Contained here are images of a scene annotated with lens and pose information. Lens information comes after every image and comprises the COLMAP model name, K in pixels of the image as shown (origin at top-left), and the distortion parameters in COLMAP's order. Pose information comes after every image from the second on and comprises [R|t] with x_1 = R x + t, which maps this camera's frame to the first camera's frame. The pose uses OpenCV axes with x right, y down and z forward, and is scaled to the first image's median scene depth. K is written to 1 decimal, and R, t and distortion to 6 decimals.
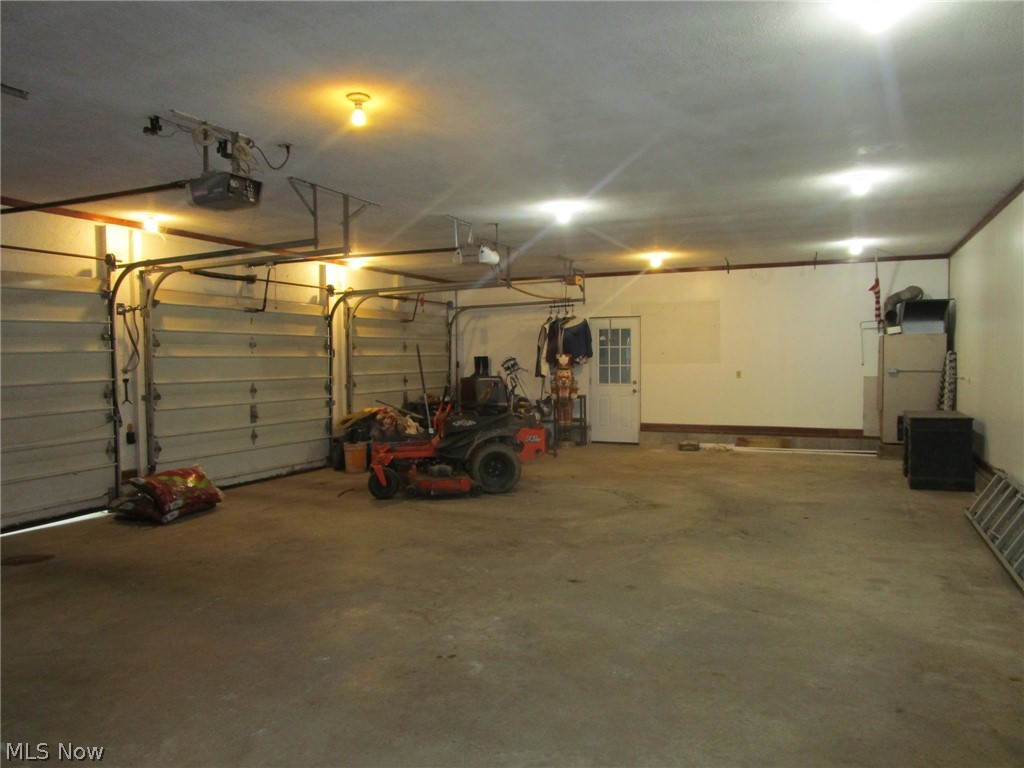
lens RADIAL K [[728.8, 0, 506.6], [0, 728.8, 386.4], [0, 0, 1]] dist [-0.024733, 0.001961]
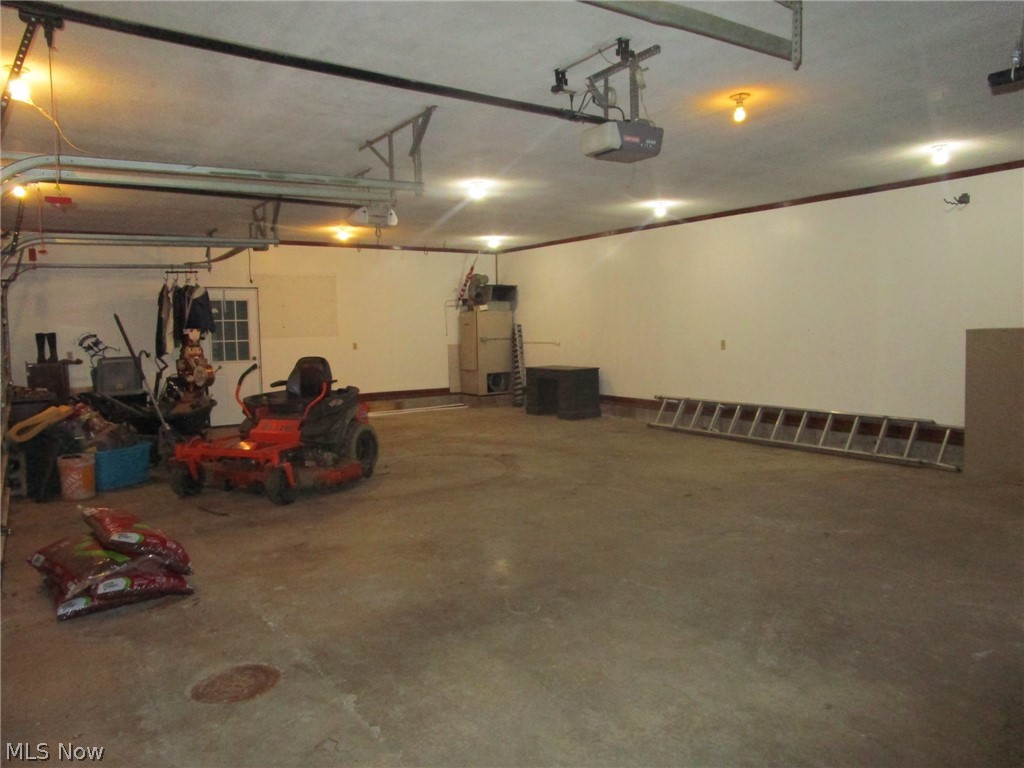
lens RADIAL K [[728.8, 0, 511.8], [0, 728.8, 382.3], [0, 0, 1]] dist [-0.024733, 0.001961]
pose [[0.515192, -0.067036, 0.854449, -0.462321], [0.046862, 0.997648, 0.050015, -0.006144], [-0.855793, 0.014273, 0.517122, 0.235125]]
